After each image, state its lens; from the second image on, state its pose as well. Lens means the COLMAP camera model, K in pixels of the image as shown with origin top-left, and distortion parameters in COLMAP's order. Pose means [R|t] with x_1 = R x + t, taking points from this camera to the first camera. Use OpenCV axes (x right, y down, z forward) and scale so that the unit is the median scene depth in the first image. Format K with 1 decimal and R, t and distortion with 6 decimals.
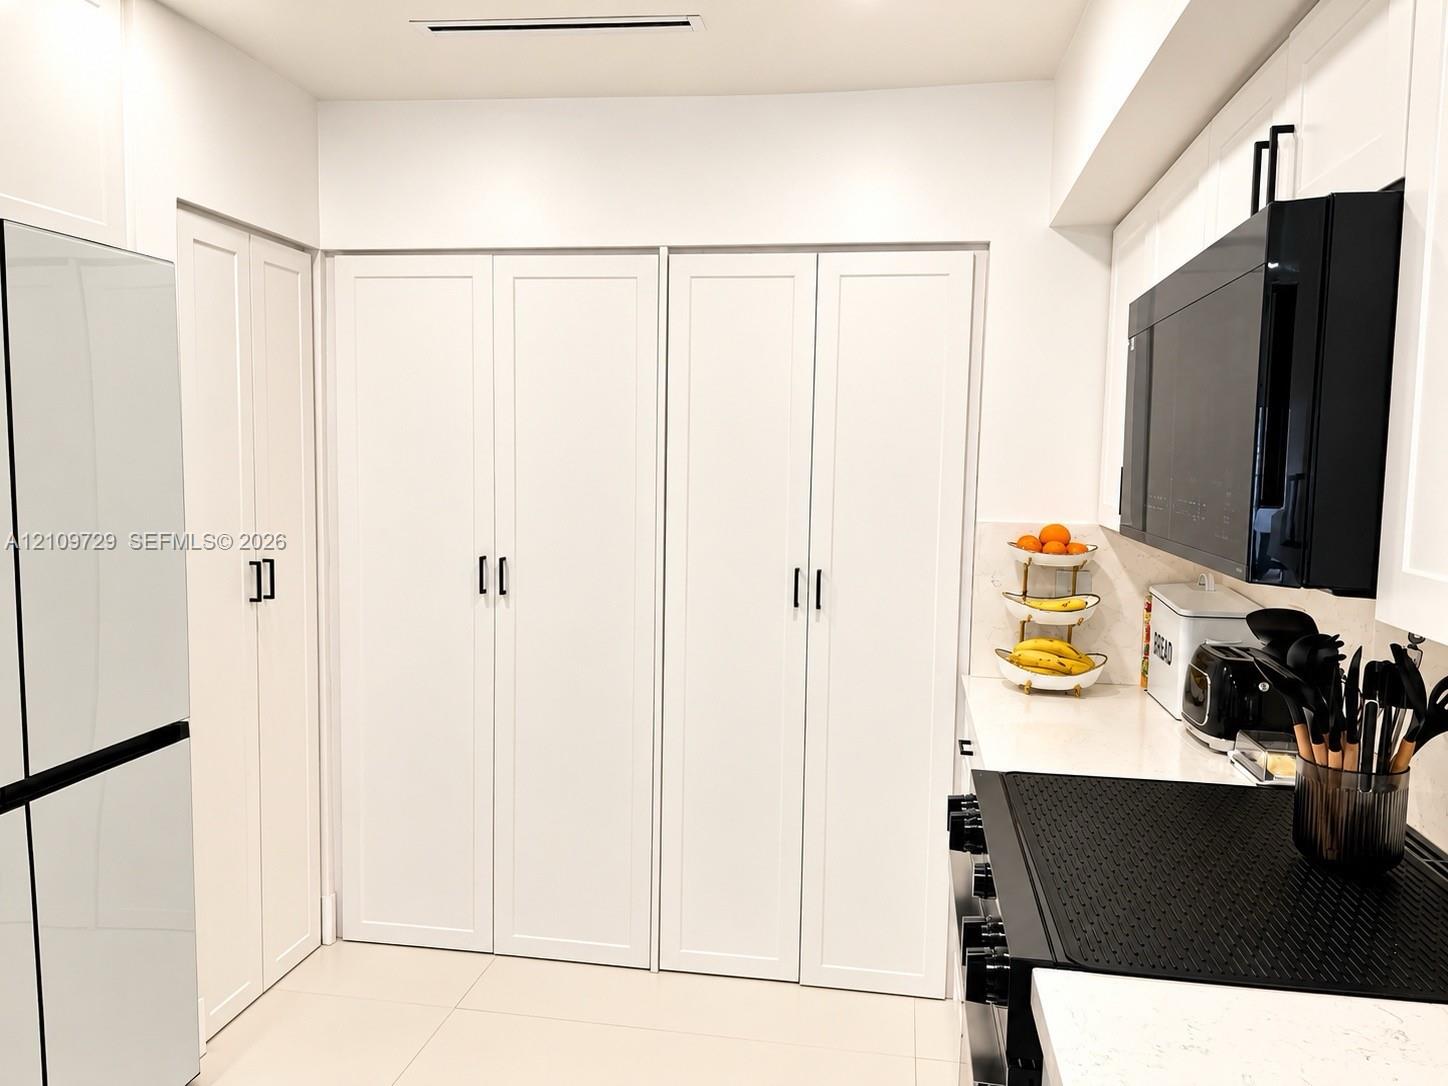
lens RADIAL K [[1086.5, 0, 749.0], [0, 1086.5, 565.2], [0, 0, 1]] dist [0.009731, 0.000826]
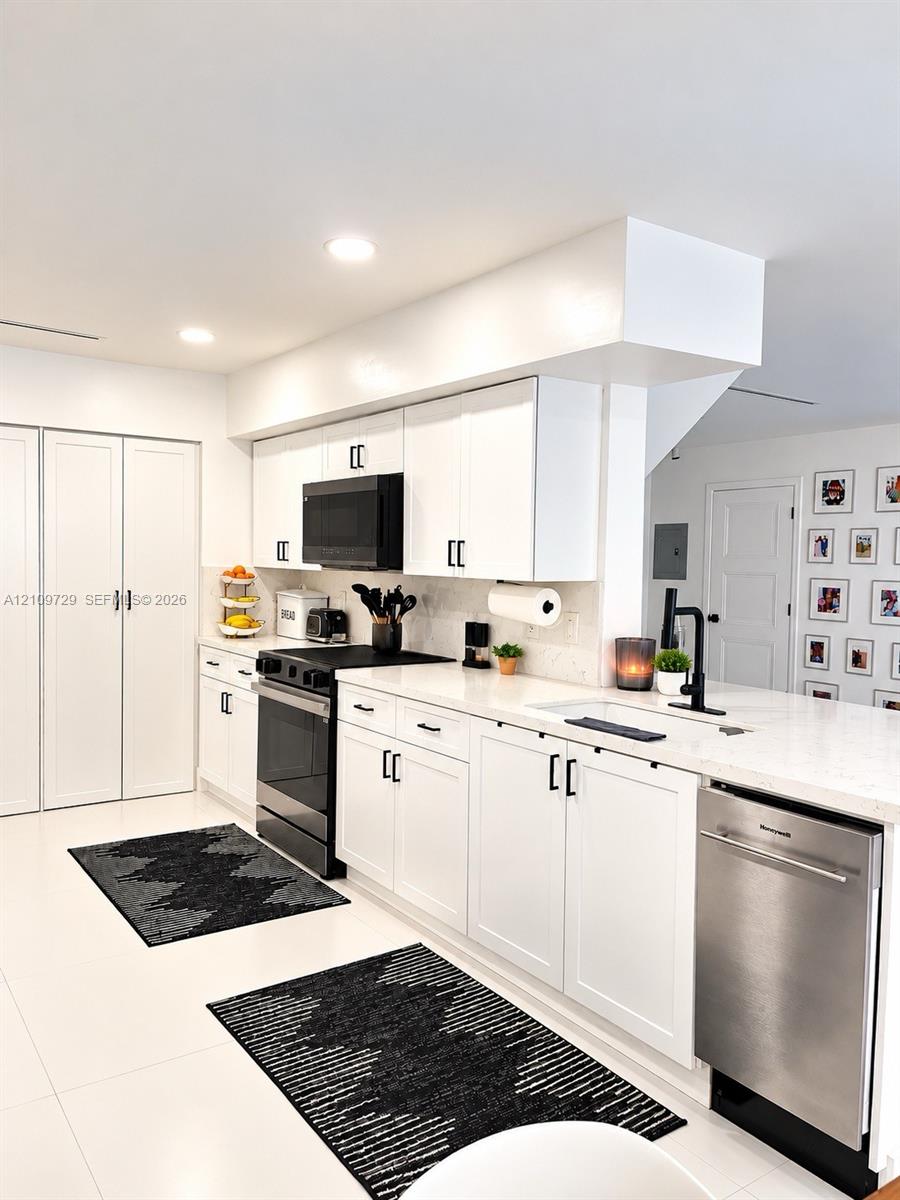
lens RADIAL K [[909.5, 0, 468.2], [0, 909.5, 590.6], [0, 0, 1]] dist [0.027142, -0.069733]
pose [[0.714915, -0.028362, 0.698636, -0.718814], [0.062477, 0.997771, -0.023426, 0.089662], [-0.696414, 0.060396, 0.715094, -0.716657]]
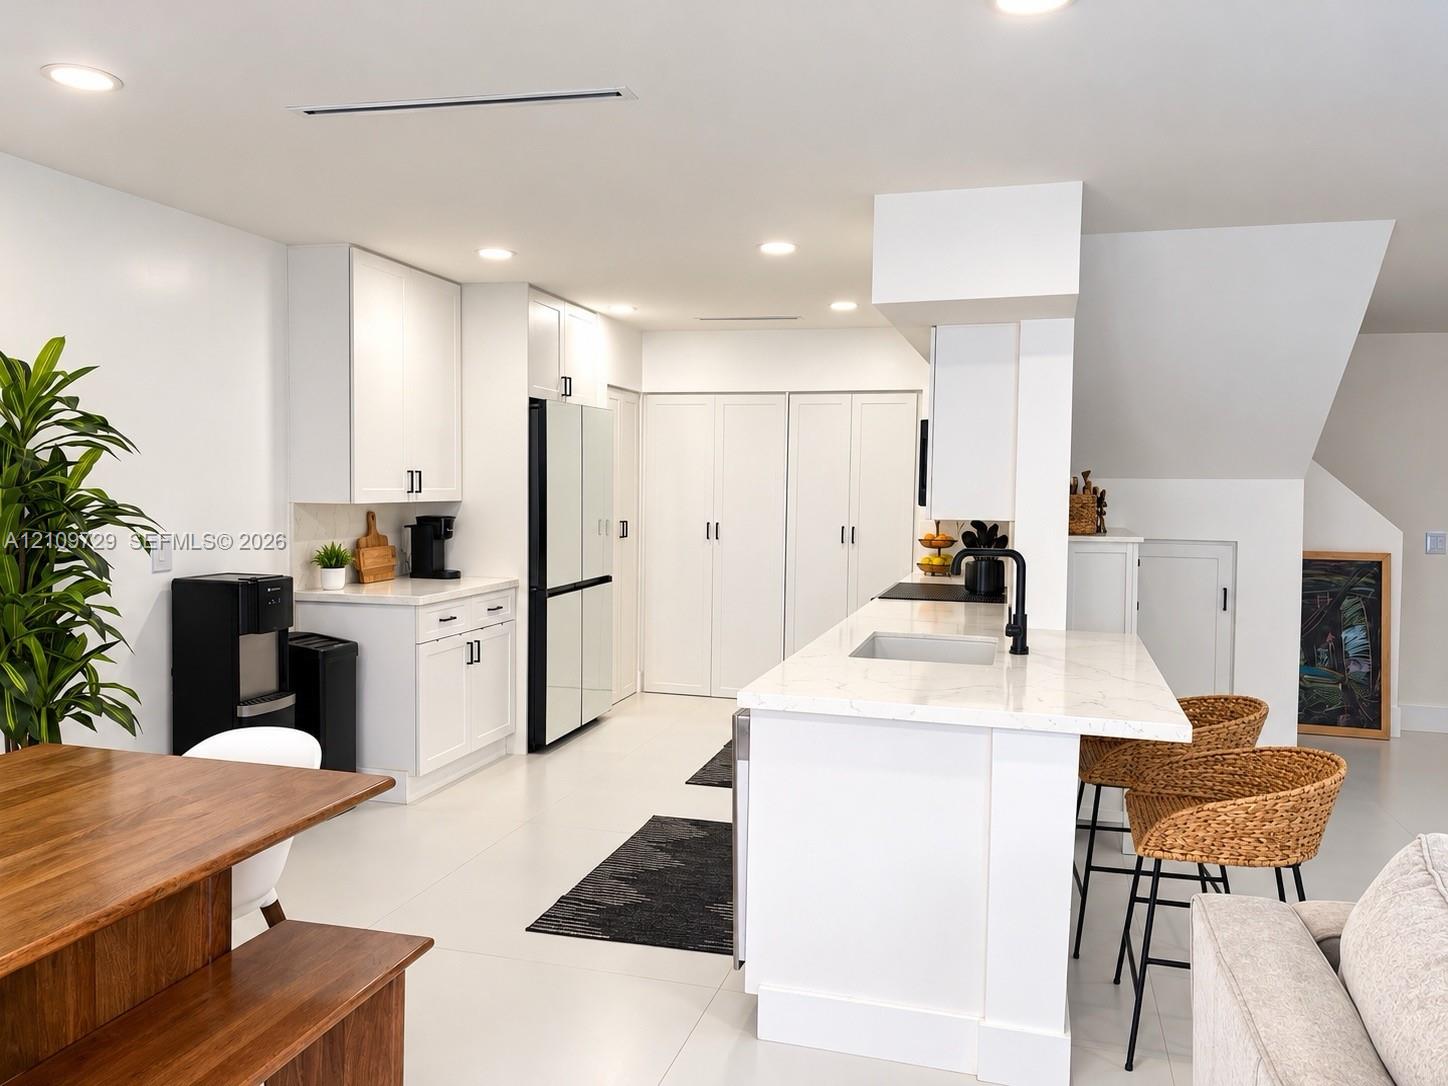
lens RADIAL K [[1088.5, 0, 727.5], [0, 1088.5, 533.8], [0, 0, 1]] dist [0.016864, -0.006604]
pose [[0.990924, 0.004007, -0.134364, 0.121798], [-0.011684, 0.998340, -0.056395, 0.163542], [0.133915, 0.057453, 0.989326, -1.449215]]
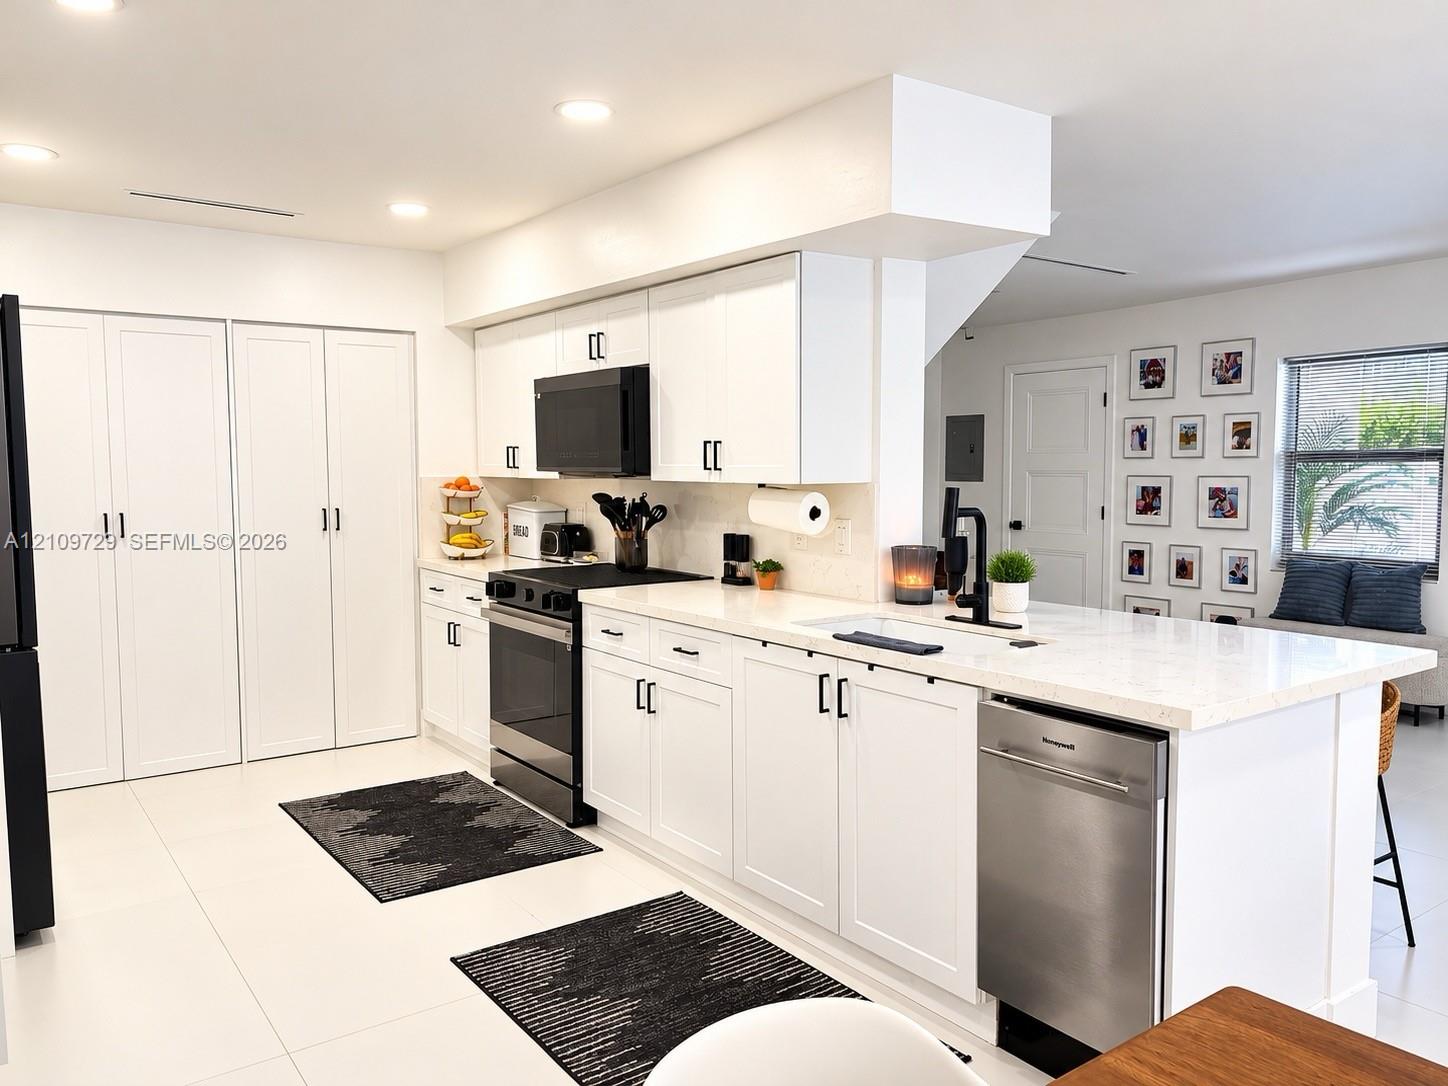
lens RADIAL K [[1088.5, 0, 727.5], [0, 1088.5, 533.8], [0, 0, 1]] dist [0.016864, -0.006604]
pose [[0.715286, -0.065815, 0.695726, -0.765023], [0.085245, 0.996338, 0.006611, 0.095552], [-0.693613, 0.054578, 0.718277, -0.768225]]
